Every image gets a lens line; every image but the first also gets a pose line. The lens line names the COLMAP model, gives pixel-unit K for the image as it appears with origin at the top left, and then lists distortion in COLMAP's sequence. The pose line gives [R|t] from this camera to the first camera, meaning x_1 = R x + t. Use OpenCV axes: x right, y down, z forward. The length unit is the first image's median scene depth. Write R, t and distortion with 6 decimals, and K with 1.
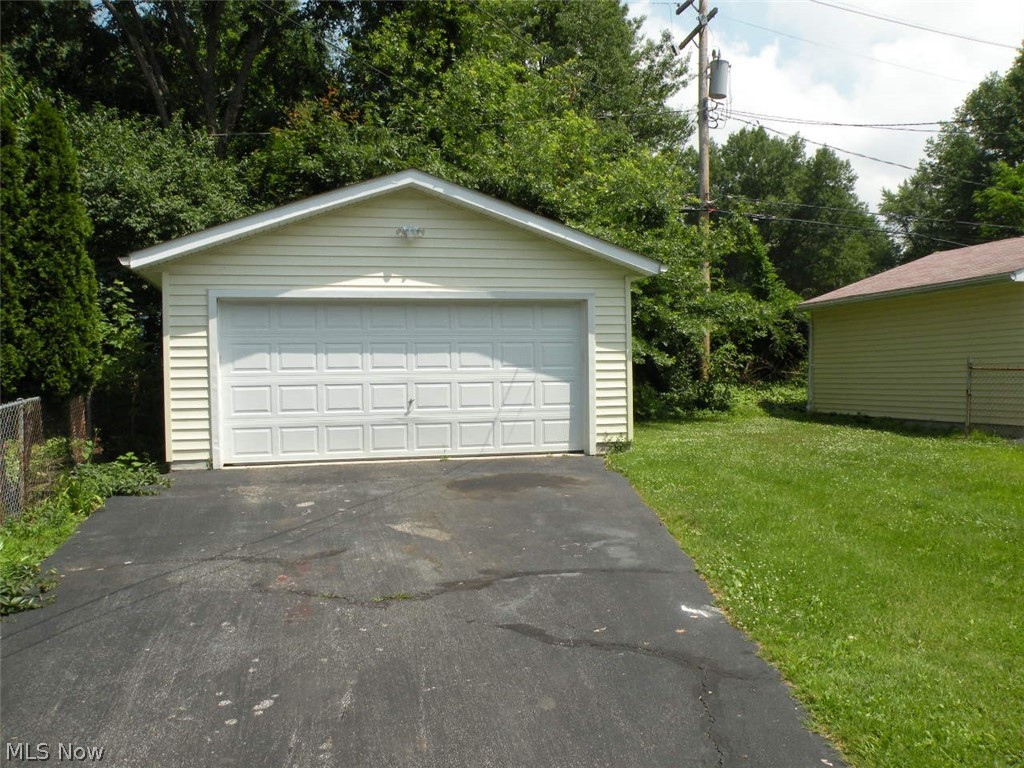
lens RADIAL K [[807.9, 0, 512.0], [0, 807.9, 384.0], [0, 0, 1]] dist [-0.084870, 0.002657]
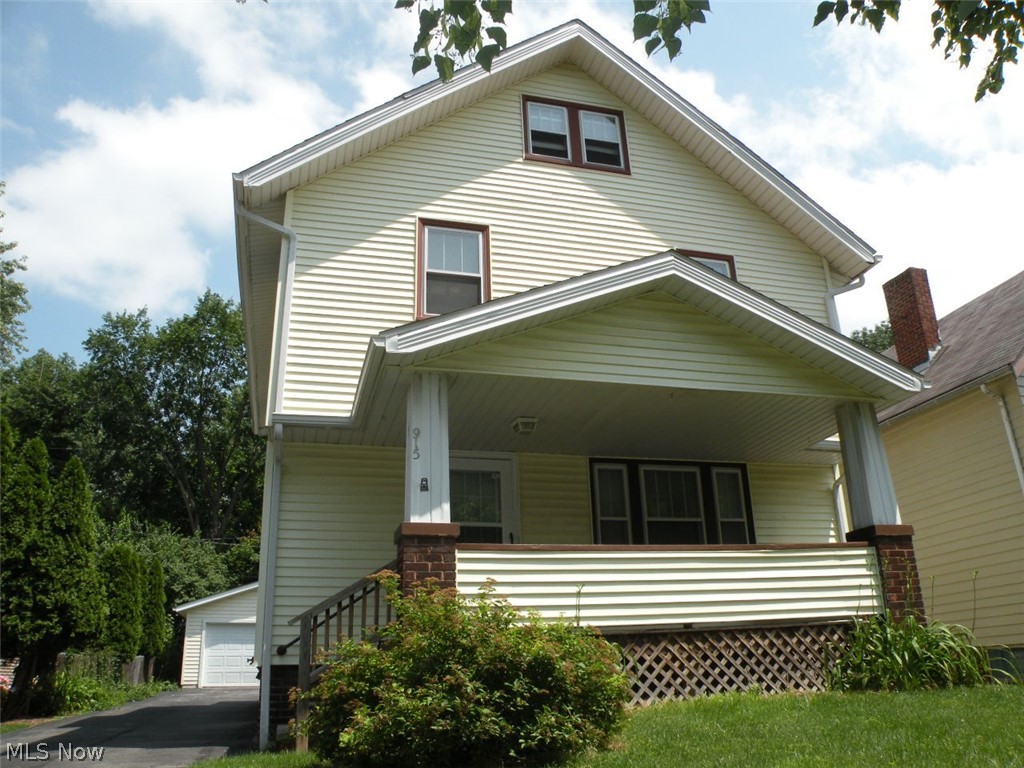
lens RADIAL K [[807.9, 0, 512.0], [0, 807.9, 384.0], [0, 0, 1]] dist [-0.084870, 0.002657]
pose [[0.999805, -0.018126, -0.007787, 0.704089], [0.014034, 0.930899, -0.365007, 0.134078], [0.013865, 0.364827, 0.930972, -1.782184]]
